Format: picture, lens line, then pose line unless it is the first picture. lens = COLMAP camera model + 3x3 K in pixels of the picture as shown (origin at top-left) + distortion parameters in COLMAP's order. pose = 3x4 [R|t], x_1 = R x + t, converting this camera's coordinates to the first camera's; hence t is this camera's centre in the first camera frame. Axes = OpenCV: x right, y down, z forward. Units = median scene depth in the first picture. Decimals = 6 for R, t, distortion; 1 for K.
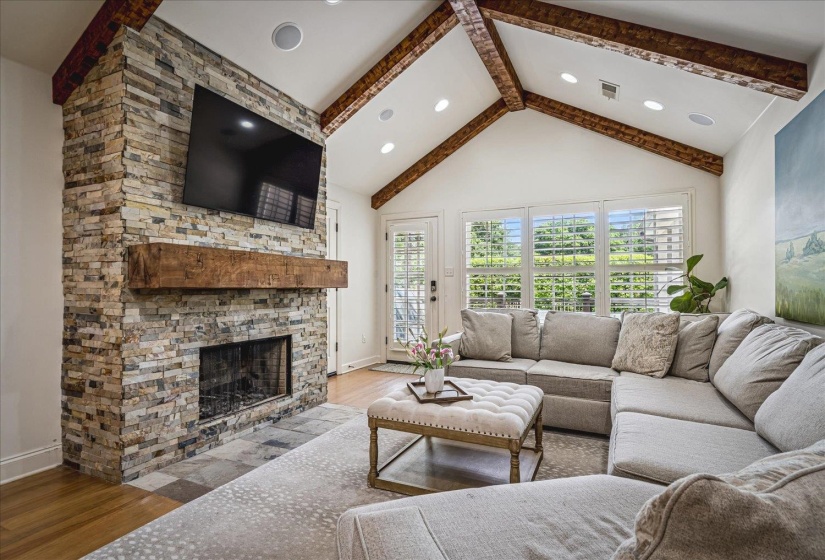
lens RADIAL K [[414.8, 0, 412.5], [0, 414.8, 277.2], [0, 0, 1]] dist [0.000962, 0.002275]
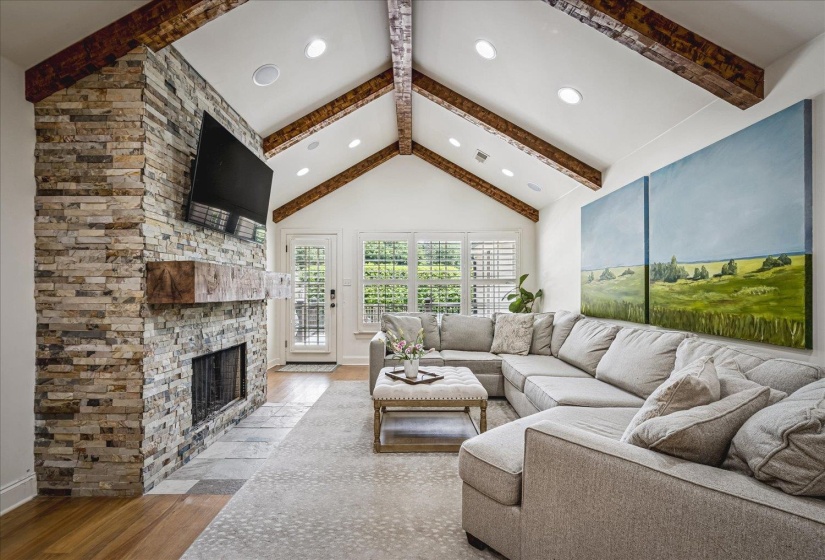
lens RADIAL K [[380.2, 0, 415.3], [0, 380.2, 283.6], [0, 0, 1]] dist [-0.004256, 0.001494]
pose [[0.900924, 0.008863, 0.433886, -0.407936], [-0.010682, 0.999941, 0.001753, -0.025844], [-0.433845, -0.006214, 0.900966, -0.104402]]
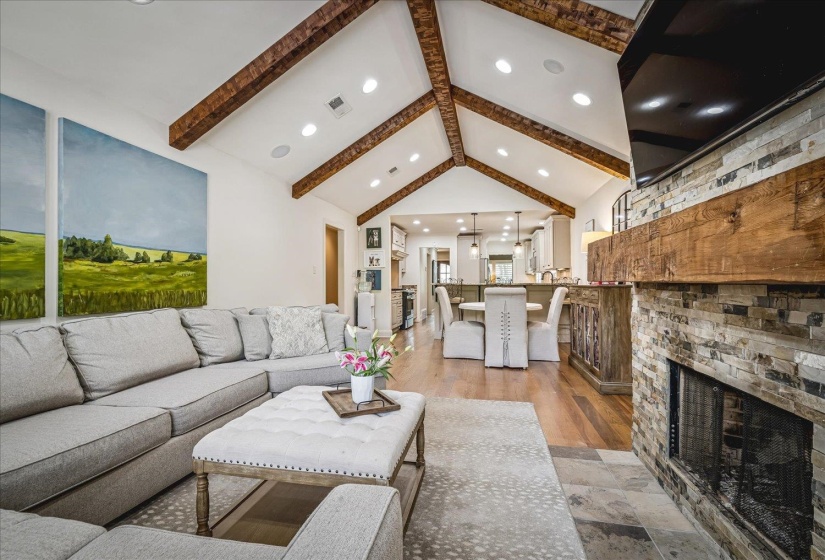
lens RADIAL K [[380.2, 0, 414.5], [0, 380.2, 283.1], [0, 0, 1]] dist [-0.004256, 0.001494]
pose [[-0.968377, 0.004996, -0.249440, 0.119139], [0.009579, 0.999807, -0.017160, 0.035222], [0.249306, -0.019006, -0.968238, 1.522431]]
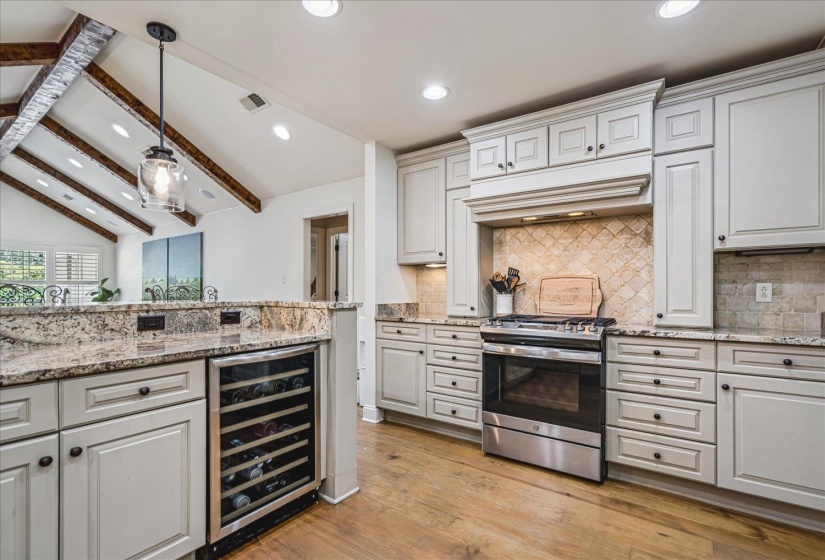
lens RADIAL K [[380.2, 0, 412.8], [0, 380.2, 291.7], [0, 0, 1]] dist [-0.004256, 0.001494]
pose [[0.178977, -0.003283, 0.983848, -1.528251], [-0.018772, 0.999801, 0.006751, -0.036711], [-0.983674, -0.019677, 0.178880, -1.471213]]
